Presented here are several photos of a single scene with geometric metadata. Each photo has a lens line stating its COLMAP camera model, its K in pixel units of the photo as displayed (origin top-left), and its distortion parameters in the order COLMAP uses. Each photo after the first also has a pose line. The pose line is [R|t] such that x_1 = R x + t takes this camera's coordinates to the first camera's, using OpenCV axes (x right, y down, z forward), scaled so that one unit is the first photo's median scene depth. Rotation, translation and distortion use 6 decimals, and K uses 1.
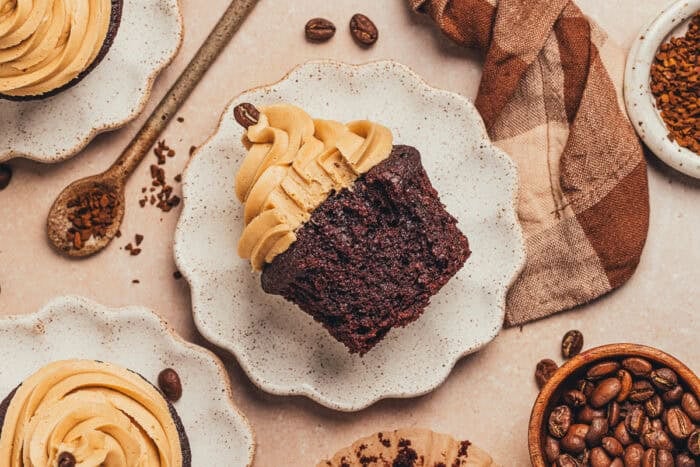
lens RADIAL K [[2540.2, 0, 350.0], [0, 2540.2, 233.5], [0, 0, 1]] dist [-0.093812, 0.599488]
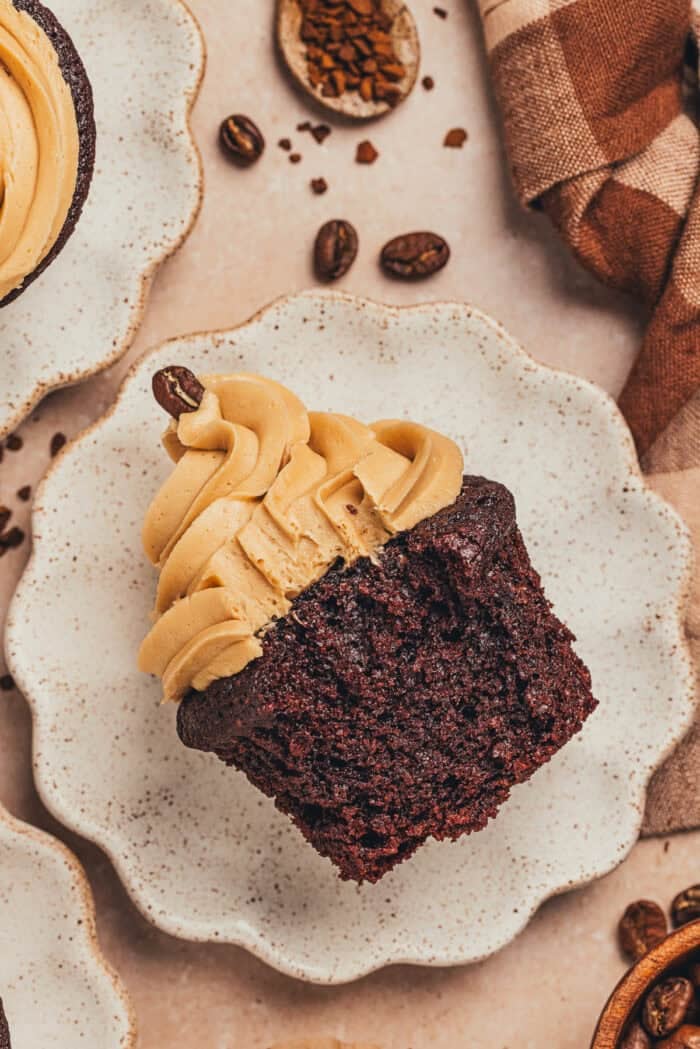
lens RADIAL K [[3806.6, 0, 350.0], [0, 3806.6, 524.5], [0, 0, 1]] dist [-0.093812, 0.599488]
pose [[0.994690, 0.088518, 0.052496, -0.044207], [-0.089642, 0.995784, 0.019457, -0.038103], [-0.050552, -0.024060, 0.998432, 0.244443]]
